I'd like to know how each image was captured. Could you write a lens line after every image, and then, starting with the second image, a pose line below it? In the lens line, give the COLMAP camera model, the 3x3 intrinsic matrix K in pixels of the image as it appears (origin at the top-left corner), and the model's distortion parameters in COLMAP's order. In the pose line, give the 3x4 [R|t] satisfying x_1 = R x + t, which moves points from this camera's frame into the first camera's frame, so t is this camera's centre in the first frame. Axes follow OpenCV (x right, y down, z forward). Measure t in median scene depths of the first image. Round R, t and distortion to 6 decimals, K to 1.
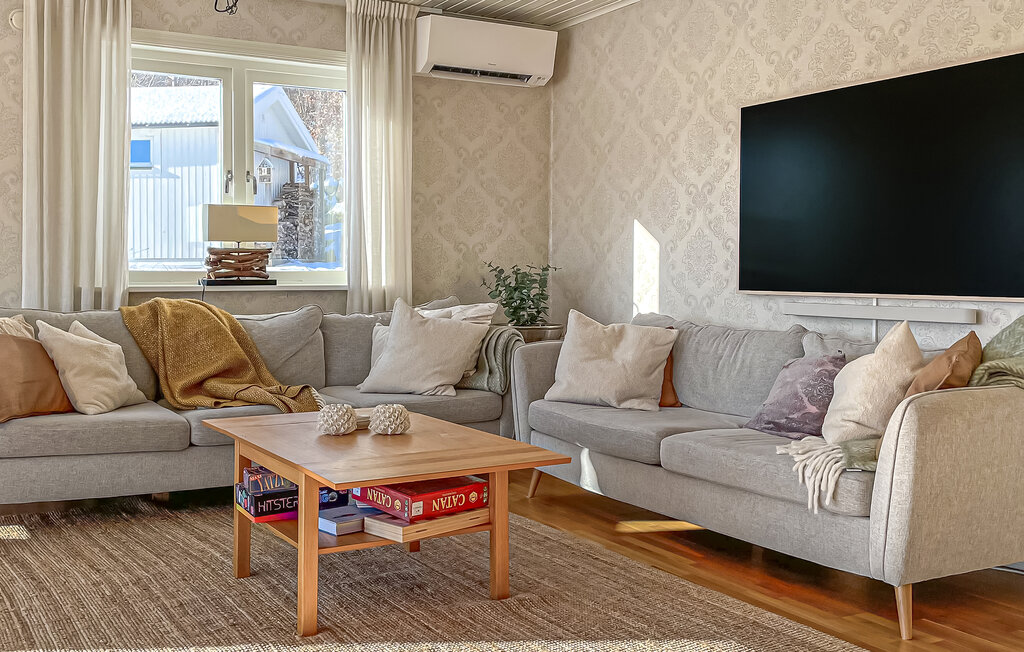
lens RADIAL K [[1038.0, 0, 477.6], [0, 1038.0, 324.4], [0, 0, 1]] dist [0.051542, -0.002749]
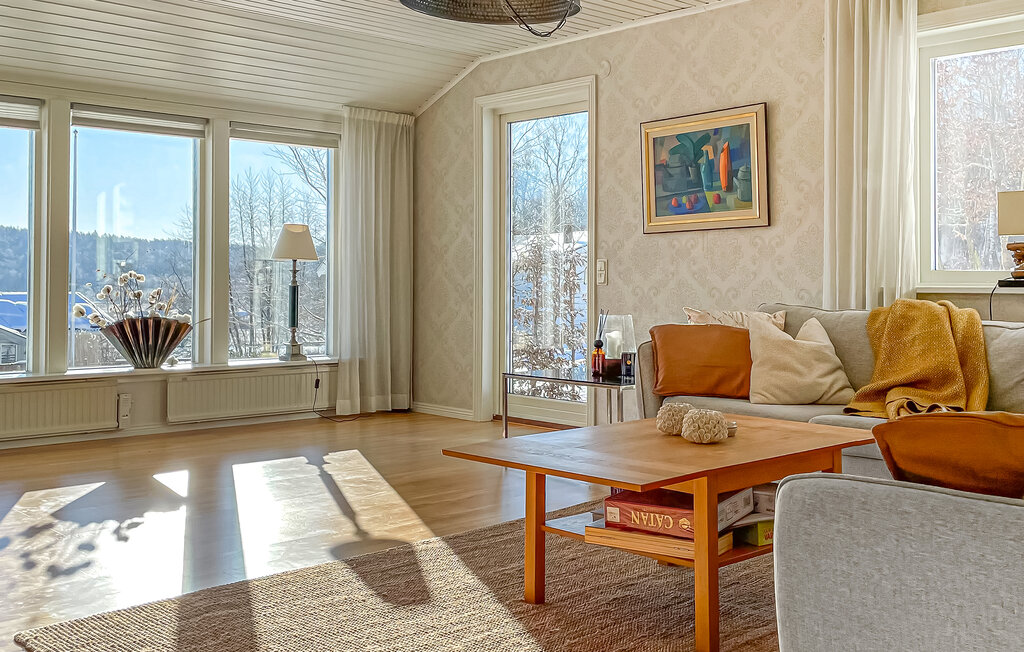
lens RADIAL K [[1038.0, 0, 477.6], [0, 1038.0, 324.4], [0, 0, 1]] dist [0.051542, -0.002749]
pose [[0.205932, 0.046062, -0.977482, 0.542097], [-0.046515, 0.998223, 0.037240, -0.019333], [0.977460, 0.037799, 0.207709, 0.420230]]
